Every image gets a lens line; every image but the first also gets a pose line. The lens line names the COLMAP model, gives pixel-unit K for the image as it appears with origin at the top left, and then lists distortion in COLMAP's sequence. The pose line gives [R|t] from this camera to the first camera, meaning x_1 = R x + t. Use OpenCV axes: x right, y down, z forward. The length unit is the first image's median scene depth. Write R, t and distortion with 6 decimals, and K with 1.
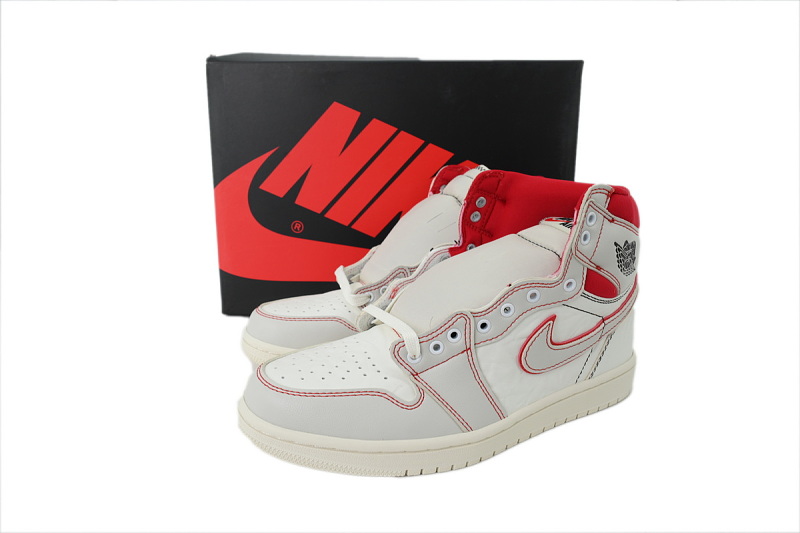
lens RADIAL K [[537.2, 0, 400.0], [0, 537.2, 266.5], [0, 0, 1]] dist [0.001144, 0.000135]
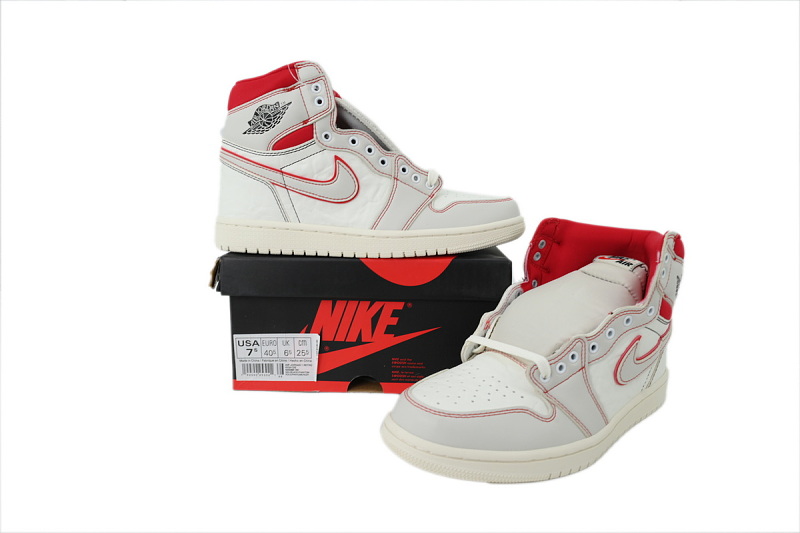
lens RADIAL K [[537.2, 0, 400.0], [0, 537.2, 266.5], [0, 0, 1]] dist [0.001144, 0.000135]
pose [[0.976680, -0.023298, 0.213433, -0.520394], [0.036100, 0.997762, -0.056284, -0.019862], [-0.211644, 0.062676, 0.975335, -0.104328]]
